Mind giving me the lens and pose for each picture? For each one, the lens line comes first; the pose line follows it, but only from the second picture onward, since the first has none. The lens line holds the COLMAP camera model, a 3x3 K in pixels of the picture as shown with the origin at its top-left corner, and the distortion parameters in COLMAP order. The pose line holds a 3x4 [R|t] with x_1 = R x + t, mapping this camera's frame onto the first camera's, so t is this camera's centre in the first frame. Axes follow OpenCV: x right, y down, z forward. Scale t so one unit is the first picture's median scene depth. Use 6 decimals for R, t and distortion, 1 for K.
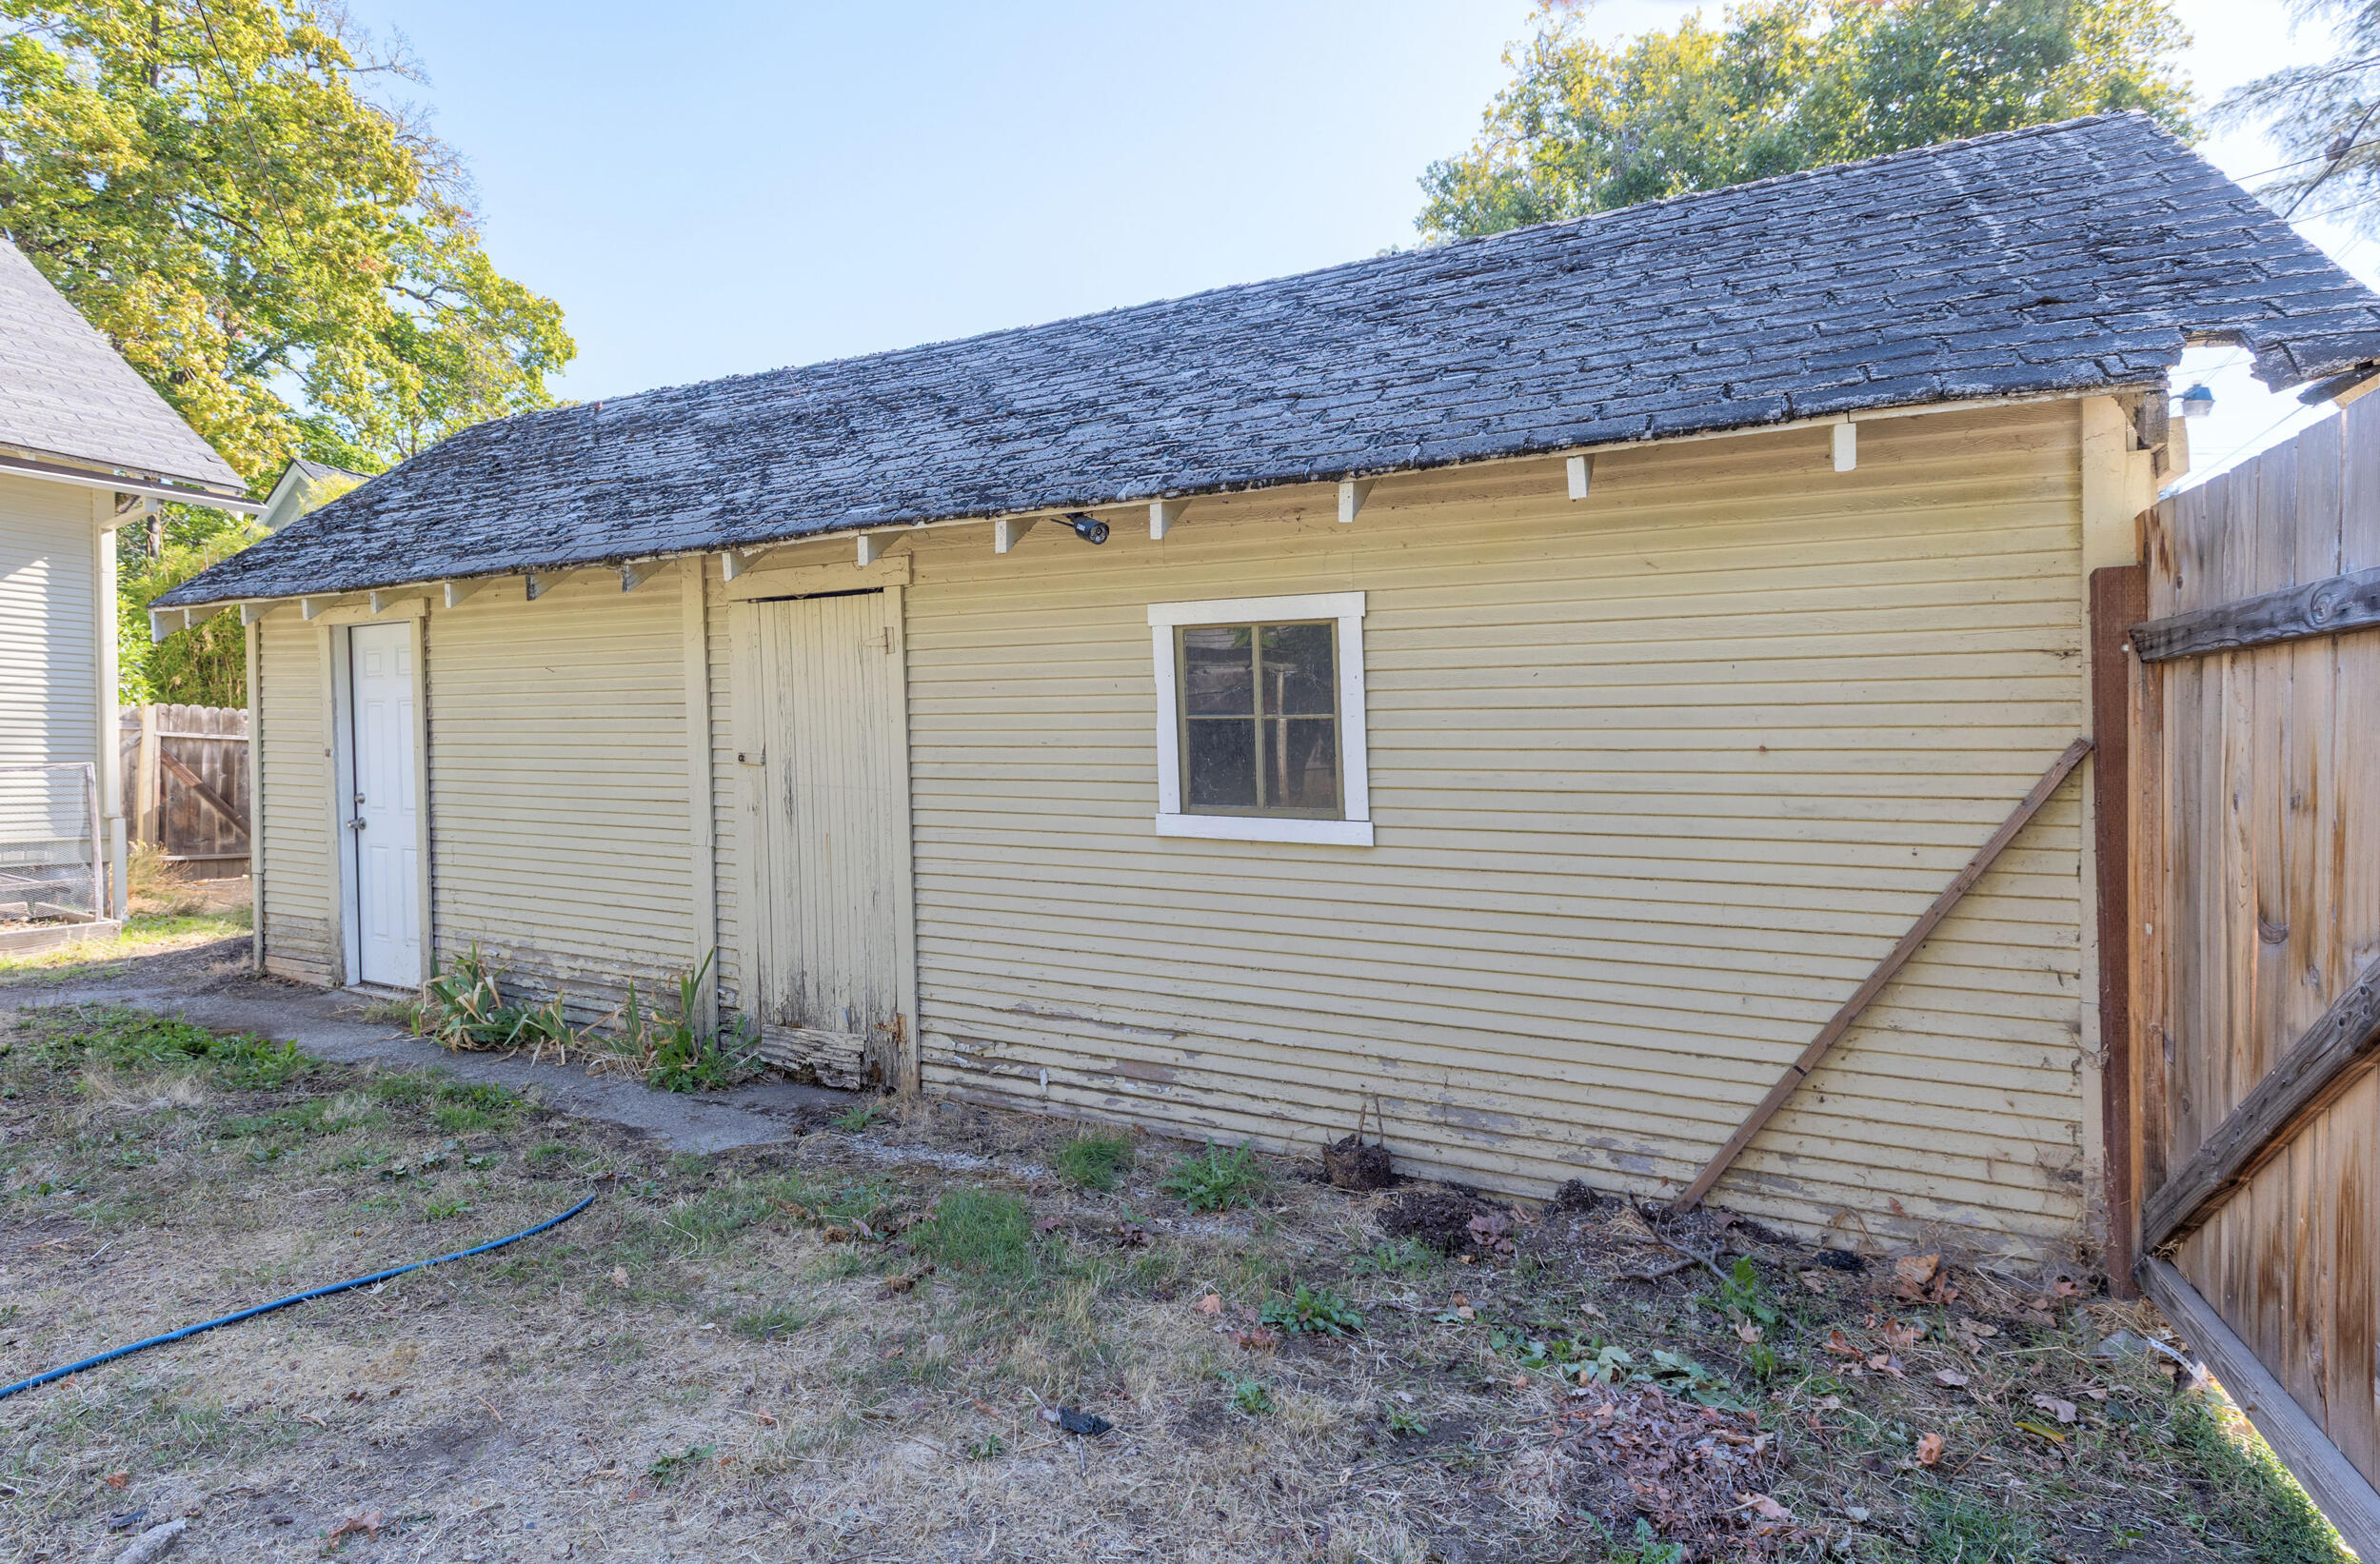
lens RADIAL K [[1108.0, 0, 1183.8], [0, 1108.0, 763.9], [0, 0, 1]] dist [0.005892, -0.000014]
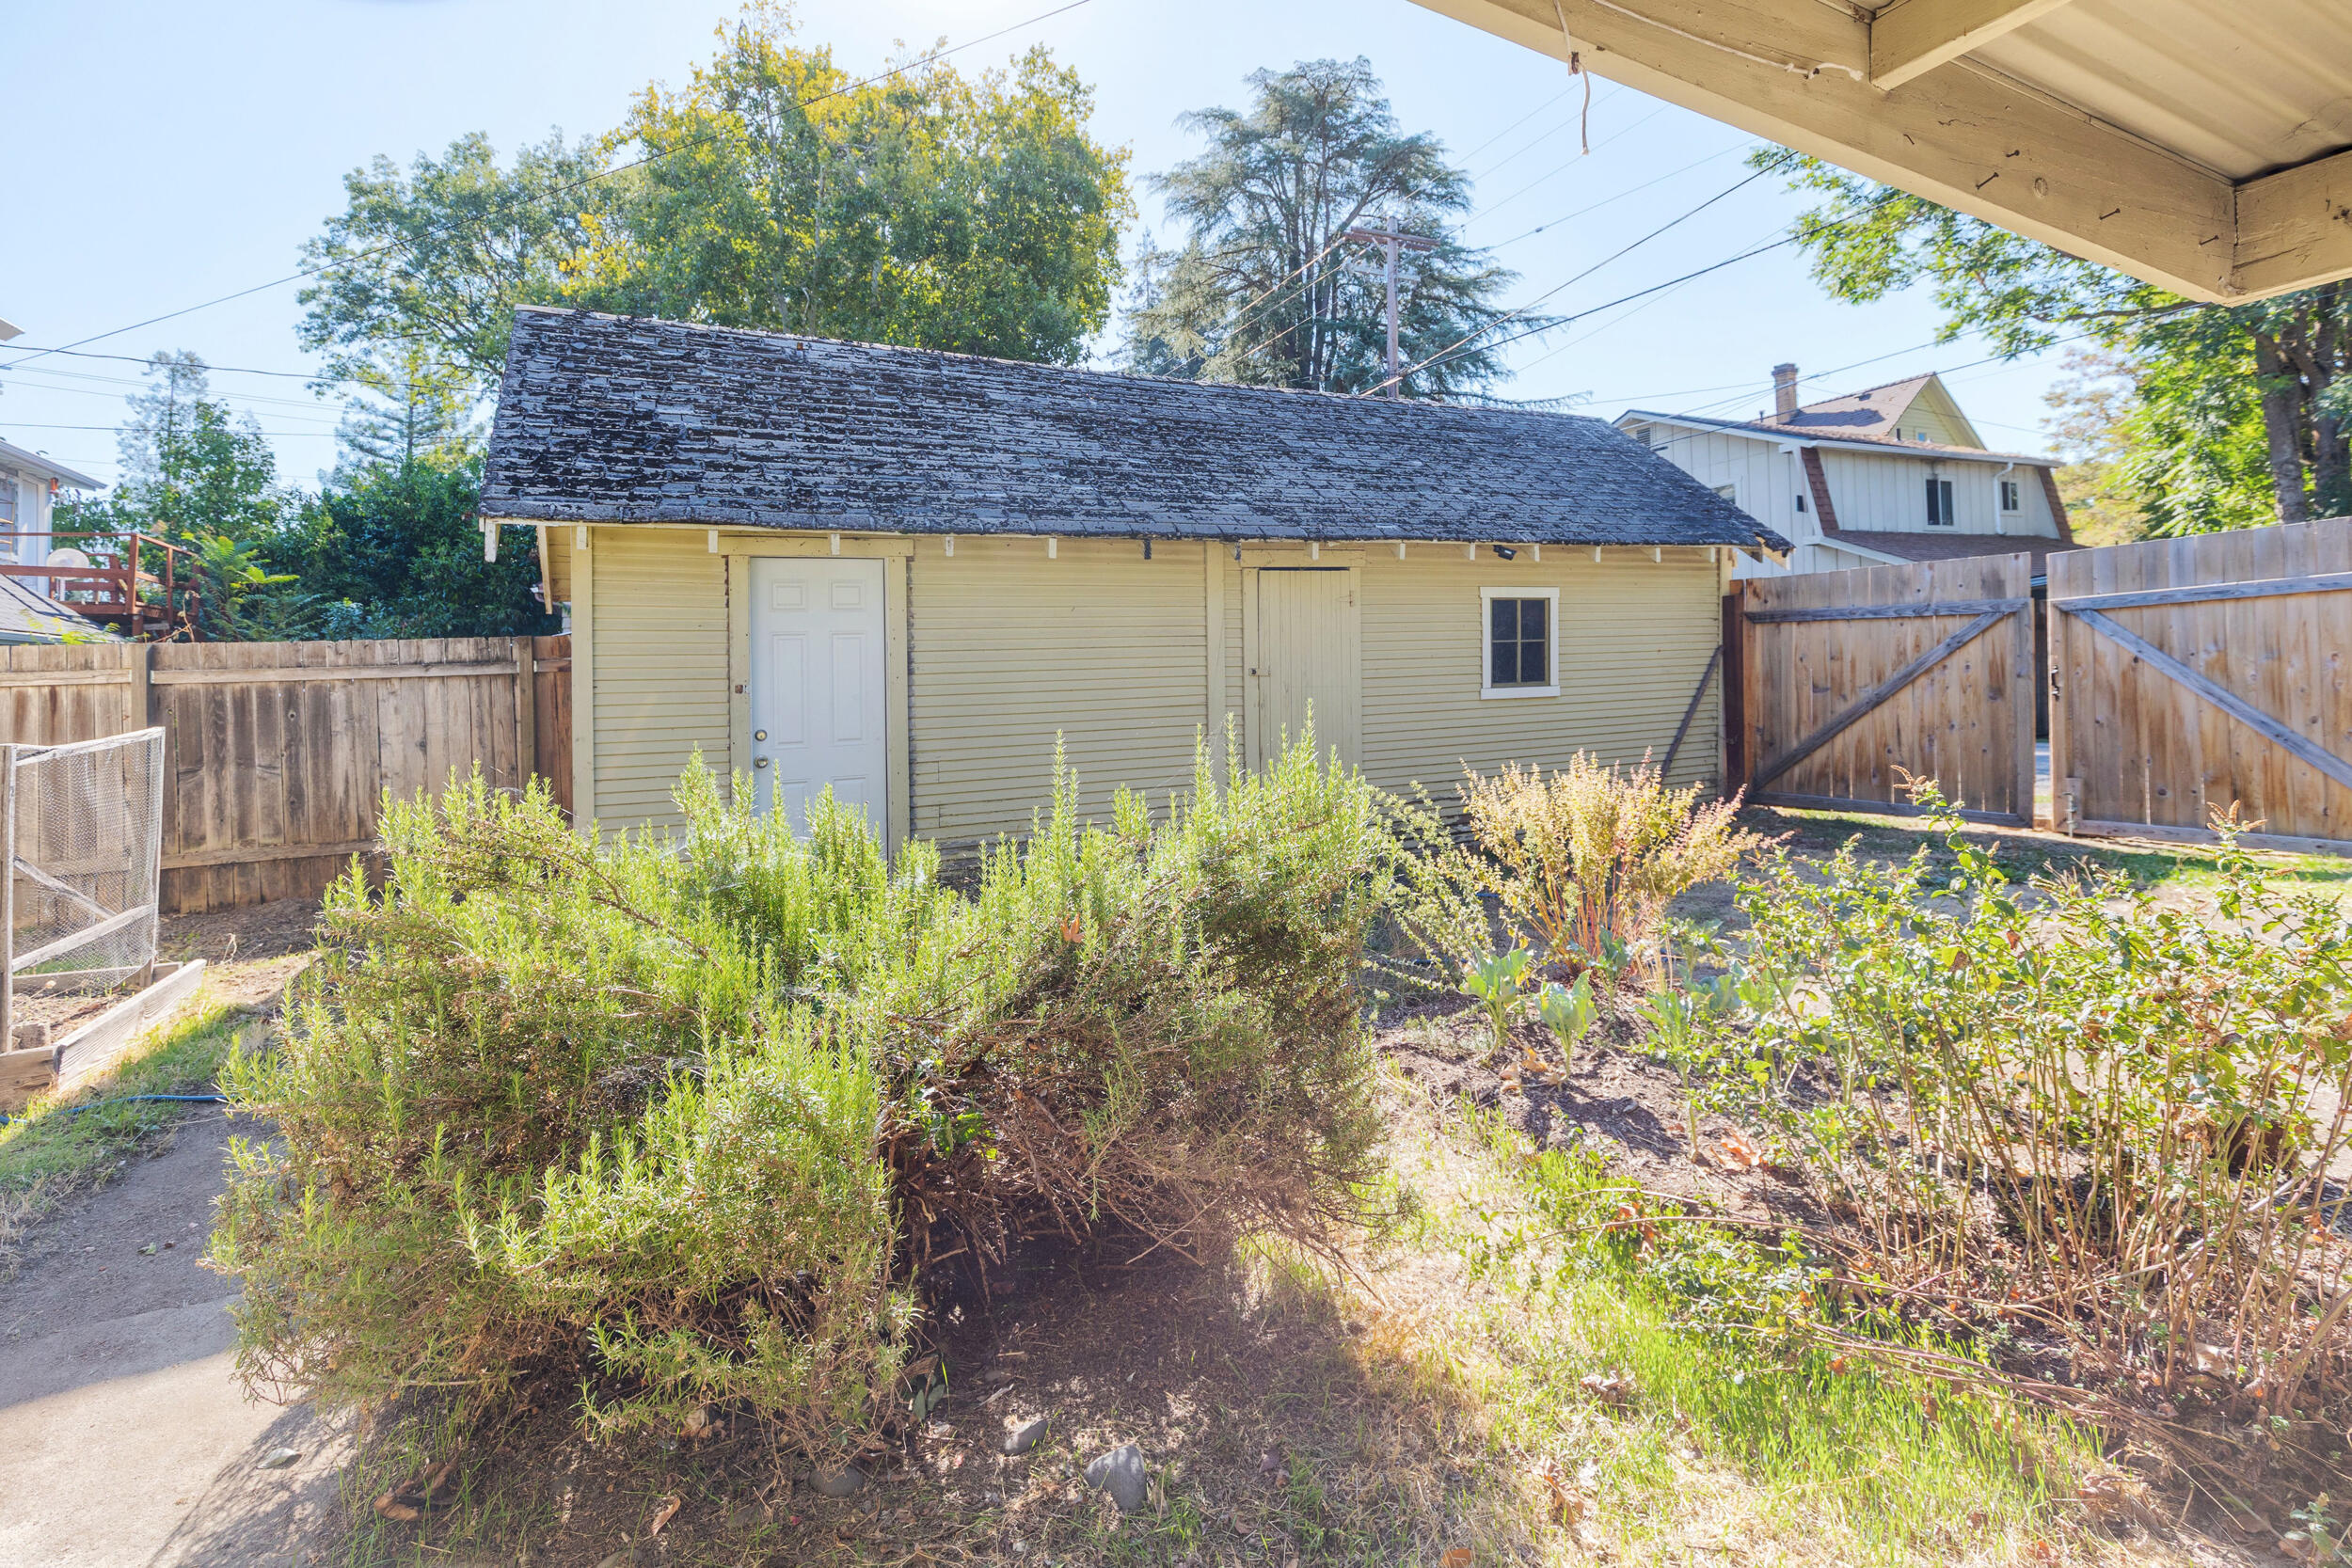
lens RADIAL K [[1103.3, 0, 1149.8], [0, 1103.3, 683.2], [0, 0, 1]] dist [0.004604, -0.000143]
pose [[0.611584, -0.037767, 0.790278, -2.629283], [0.045058, 0.998902, 0.012867, -0.026535], [-0.789896, 0.027739, 0.612614, 0.312255]]
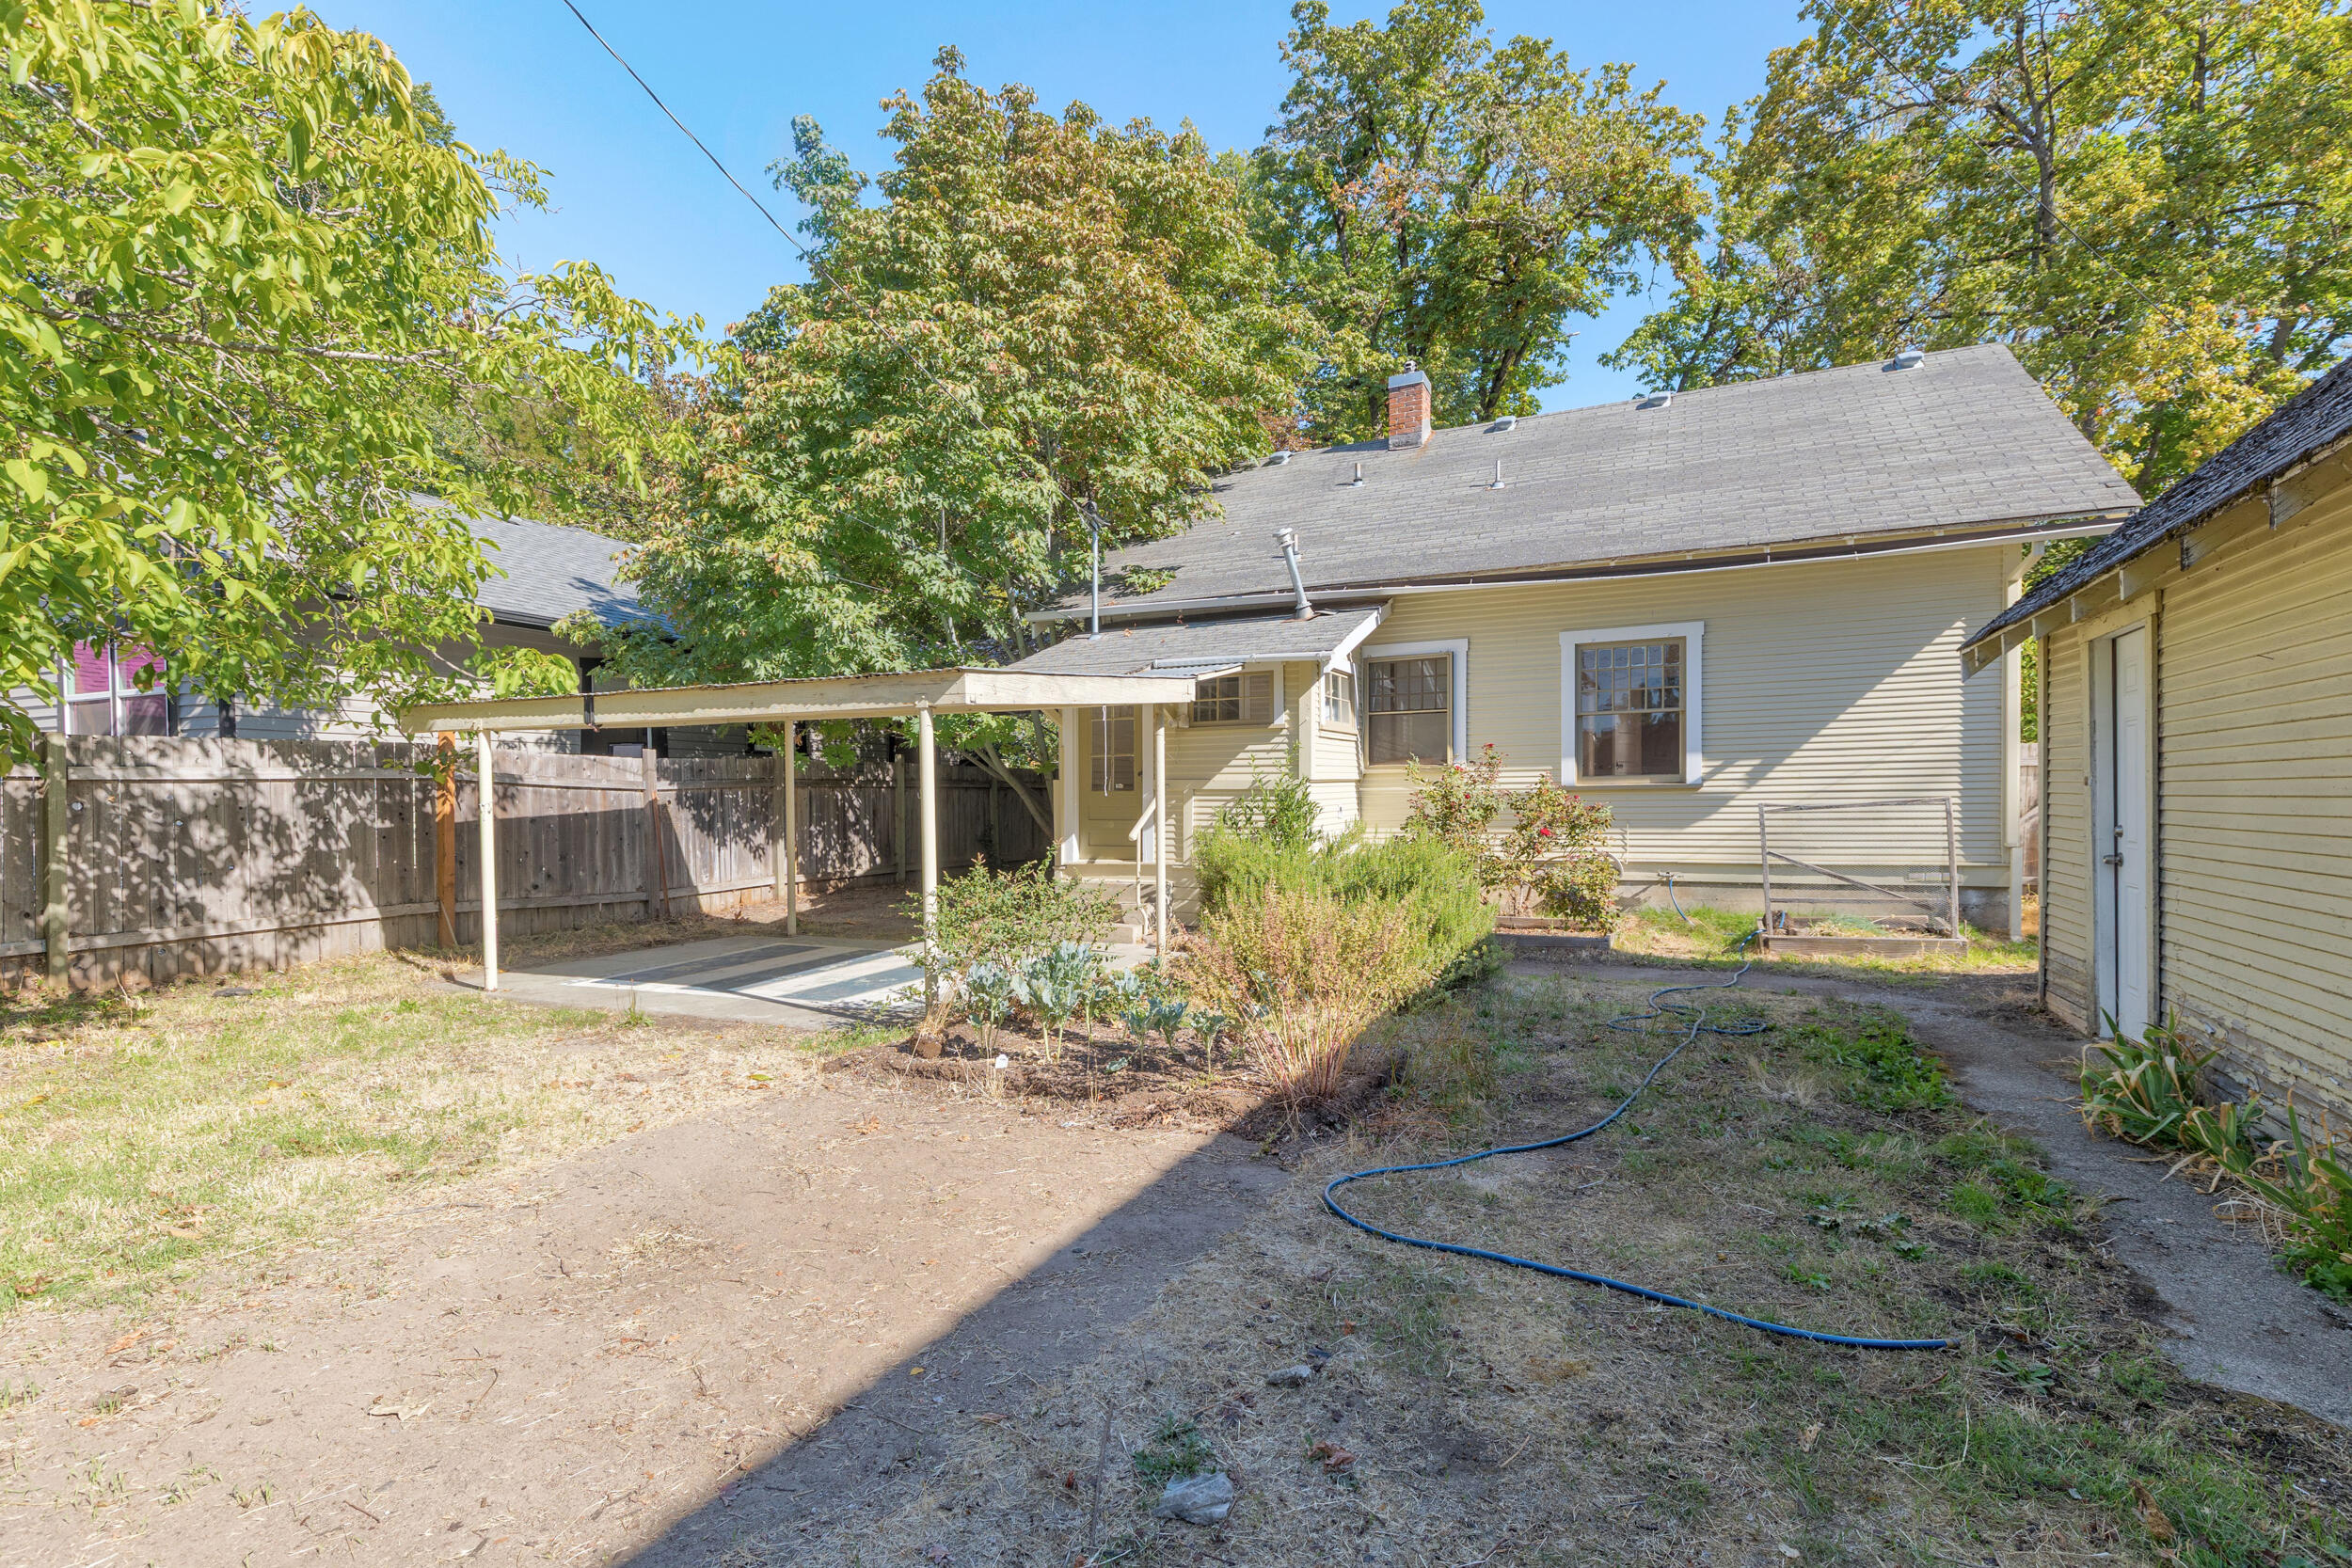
lens RADIAL K [[1103.3, 0, 1176.1], [0, 1103.3, 827.4], [0, 0, 1]] dist [0.004604, -0.000143]
pose [[0.067466, 0.015207, -0.997606, 0.163610], [0.008036, 0.999843, 0.015785, 0.014889], [0.997689, -0.009082, 0.067333, 0.361956]]
